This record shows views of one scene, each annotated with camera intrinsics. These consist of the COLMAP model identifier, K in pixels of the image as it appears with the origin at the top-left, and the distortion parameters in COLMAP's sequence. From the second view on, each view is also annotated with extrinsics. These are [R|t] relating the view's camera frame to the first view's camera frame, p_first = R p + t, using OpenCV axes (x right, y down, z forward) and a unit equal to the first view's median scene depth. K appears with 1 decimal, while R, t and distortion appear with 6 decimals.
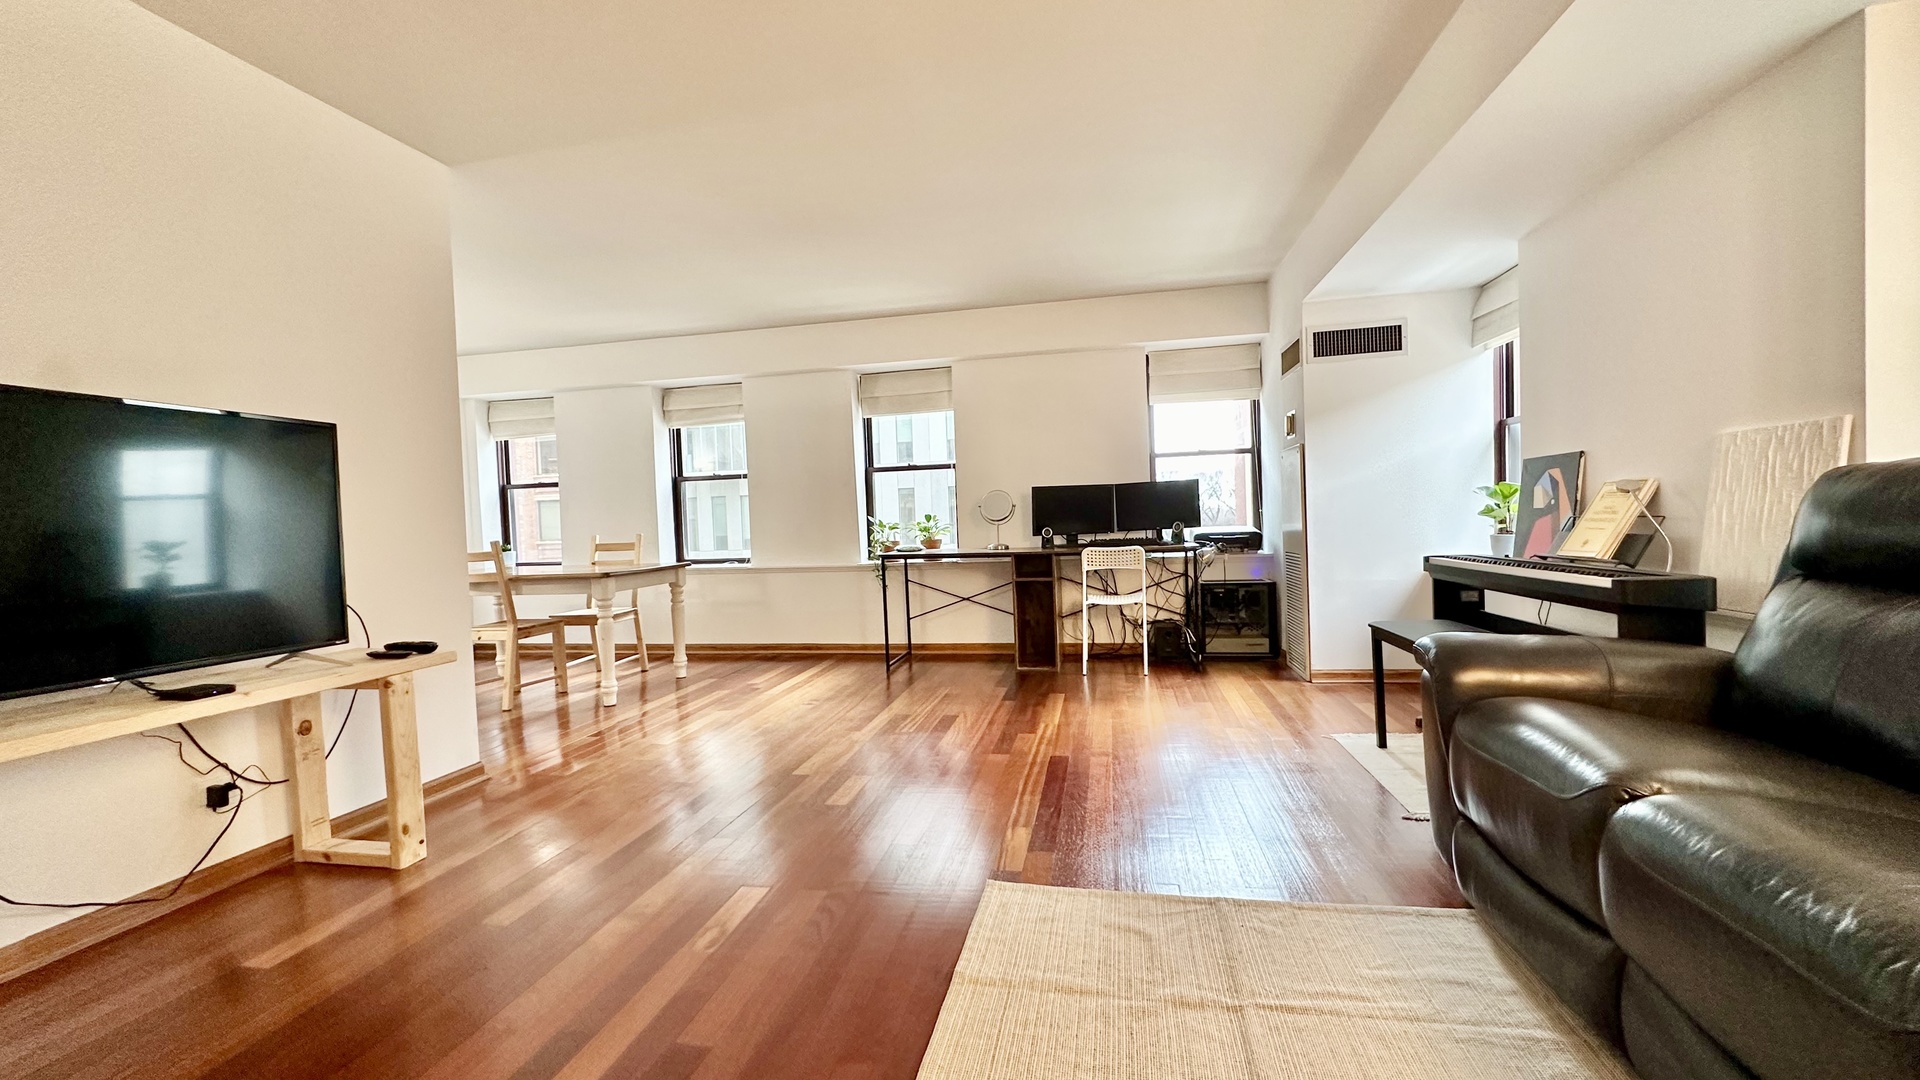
lens RADIAL K [[766.9, 0, 958.6], [0, 766.9, 542.7], [0, 0, 1]] dist [-0.000106, 0.000047]
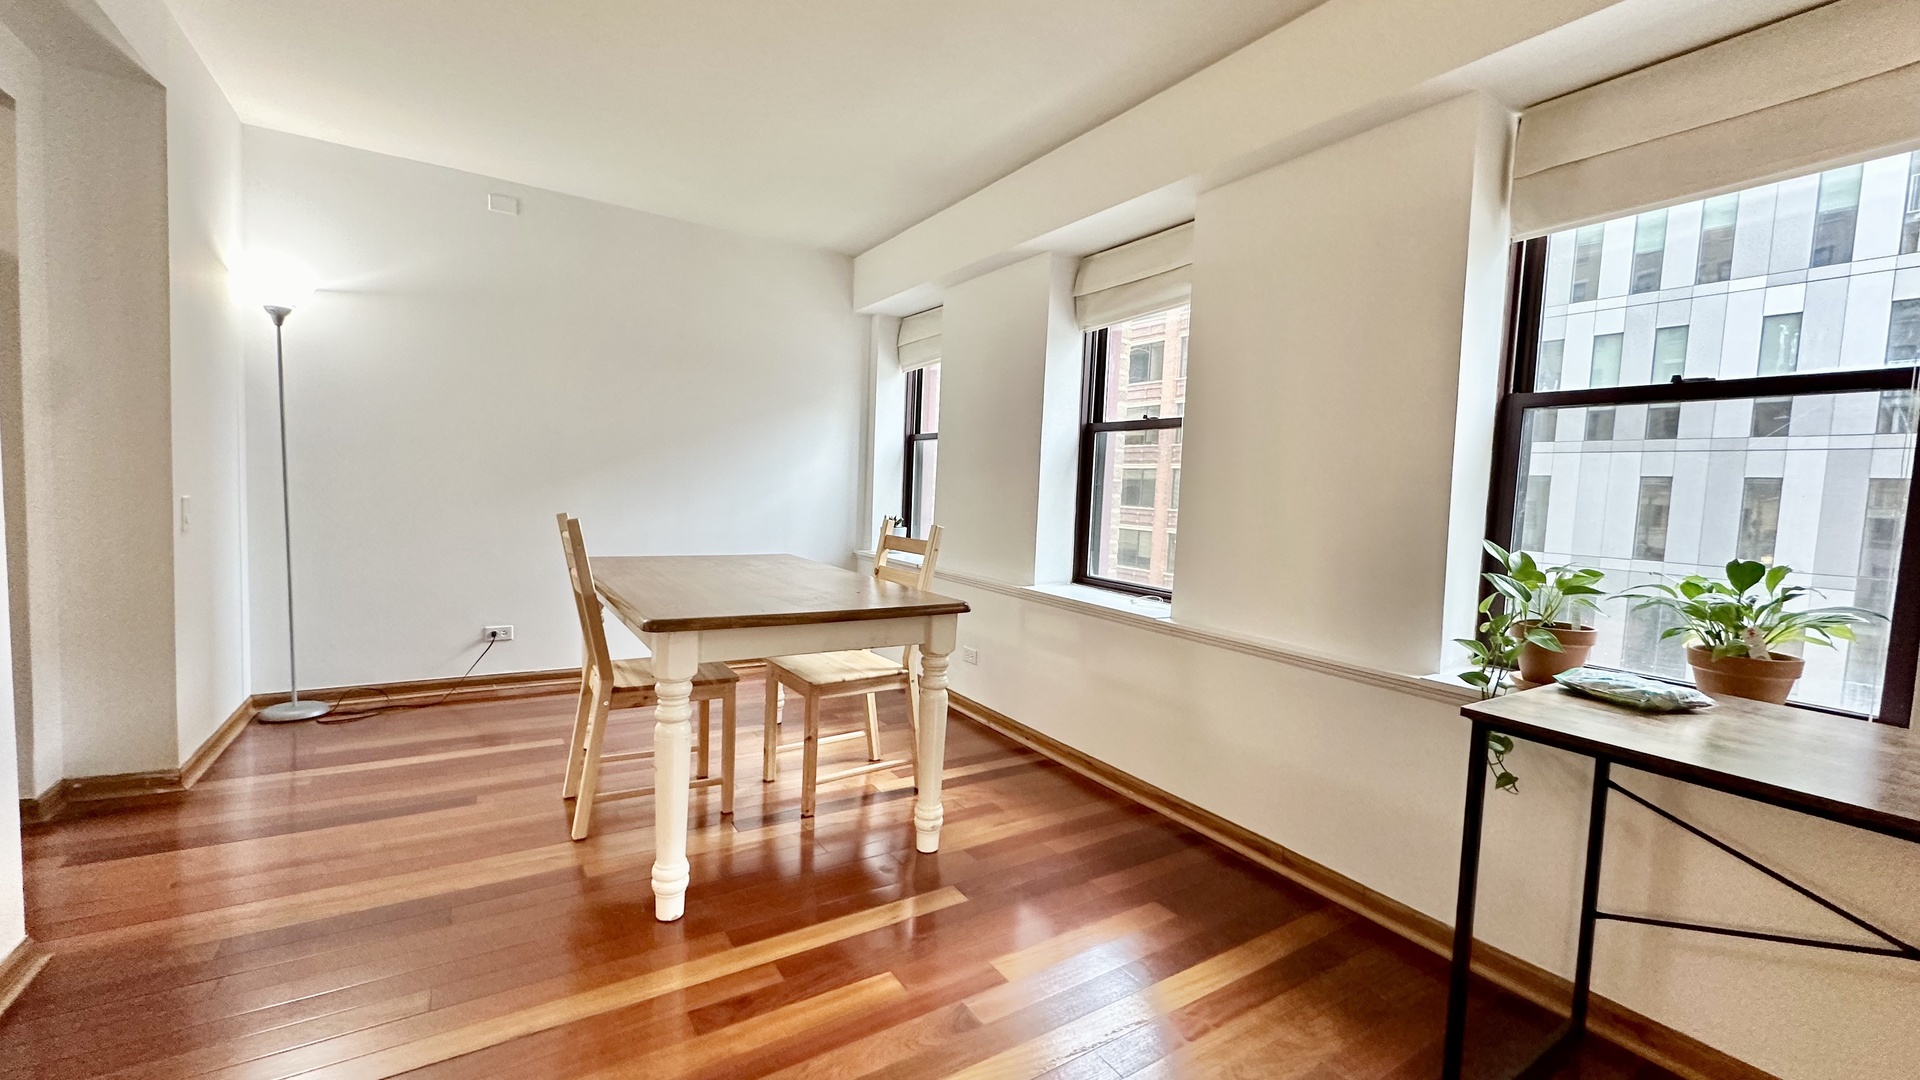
lens RADIAL K [[766.9, 0, 965.5], [0, 766.9, 542.2], [0, 0, 1]] dist [-0.000106, 0.000047]
pose [[0.690117, 0.119031, -0.713841, -0.036499], [-0.096088, 0.992719, 0.072639, -0.035615], [0.717290, 0.018462, 0.696530, 0.603918]]
